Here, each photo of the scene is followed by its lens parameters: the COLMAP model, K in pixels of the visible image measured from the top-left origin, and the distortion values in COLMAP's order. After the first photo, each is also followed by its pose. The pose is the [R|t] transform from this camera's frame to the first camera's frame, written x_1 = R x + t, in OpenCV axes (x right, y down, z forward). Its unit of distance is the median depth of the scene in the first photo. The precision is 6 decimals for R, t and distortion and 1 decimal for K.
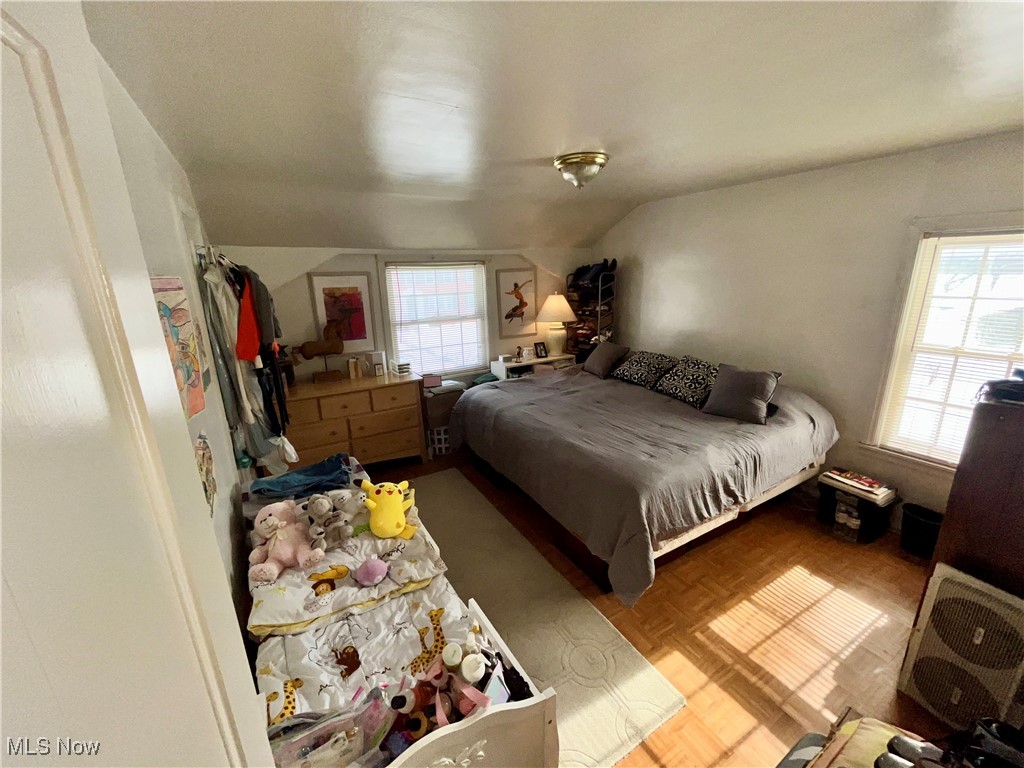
lens RADIAL K [[414.0, 0, 512.0], [0, 414.0, 384.0], [0, 0, 1]] dist [-0.000273, -0.000137]
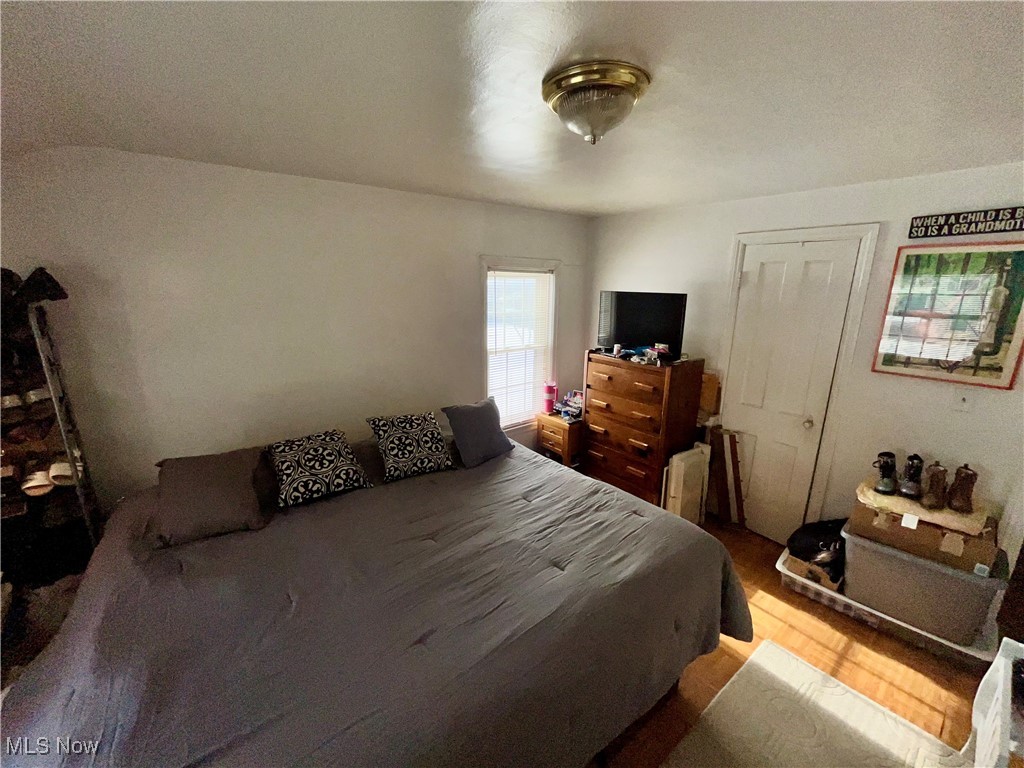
lens RADIAL K [[414.0, 0, 512.0], [0, 414.0, 384.0], [0, 0, 1]] dist [-0.000273, -0.000137]
pose [[-0.126931, -0.211678, 0.969062, -0.283528], [0.262570, 0.934943, 0.238617, -0.243649], [-0.956528, 0.284734, -0.063093, 0.870508]]
